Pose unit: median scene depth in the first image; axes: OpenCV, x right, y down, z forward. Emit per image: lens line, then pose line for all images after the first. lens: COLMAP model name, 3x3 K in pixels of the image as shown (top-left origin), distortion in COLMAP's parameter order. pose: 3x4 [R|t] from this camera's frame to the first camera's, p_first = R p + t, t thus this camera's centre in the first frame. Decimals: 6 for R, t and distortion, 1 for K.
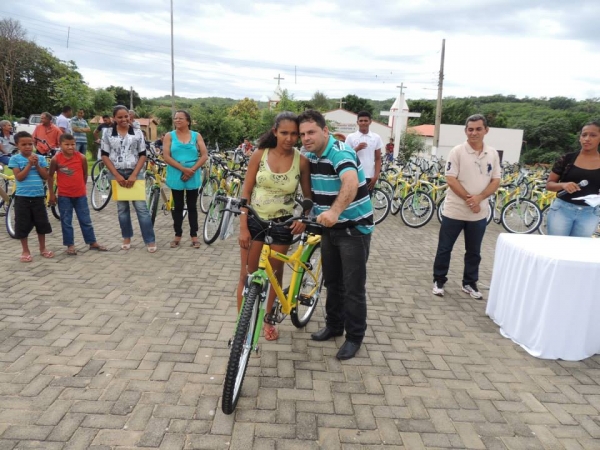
lens RADIAL K [[426.6, 0, 300.0], [0, 426.6, 227.4], [0, 0, 1]] dist [-0.028394, 0.007137]
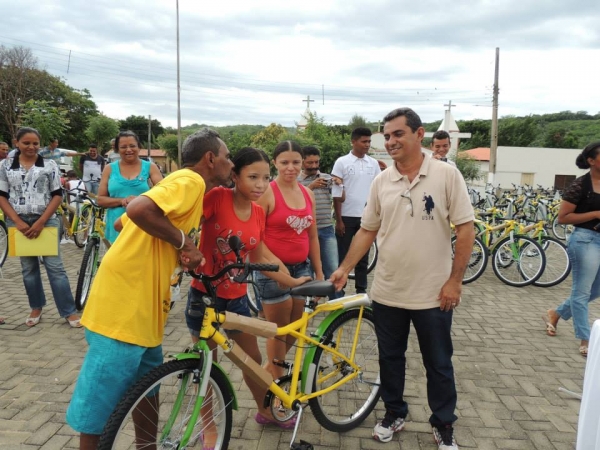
lens RADIAL K [[477.9, 0, 298.7], [0, 477.9, 225.8], [0, 0, 1]] dist [-0.016466, 0.000792]
pose [[0.996329, -0.012568, -0.084675, 0.012131], [0.005412, 0.996432, -0.084221, -0.005981], [0.085431, 0.083453, 0.992843, 0.030416]]
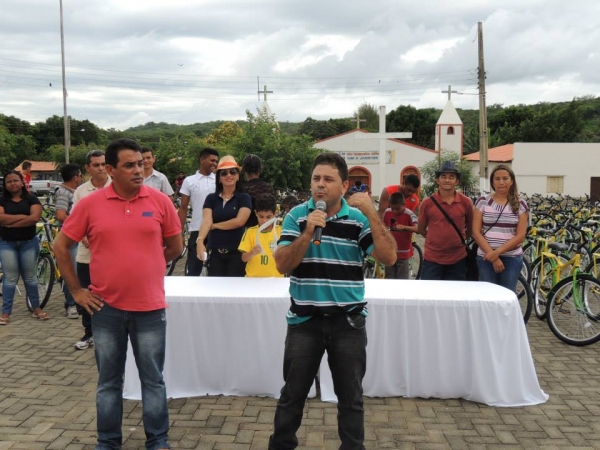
lens RADIAL K [[683.0, 0, 299.3], [0, 683.0, 220.8], [0, 0, 1]] dist [-0.047871, 0.000000]
pose [[0.994841, -0.052145, -0.087024, 0.088731], [0.039354, 0.988981, -0.142714, 0.011313], [0.093507, 0.138553, 0.985931, -0.042175]]
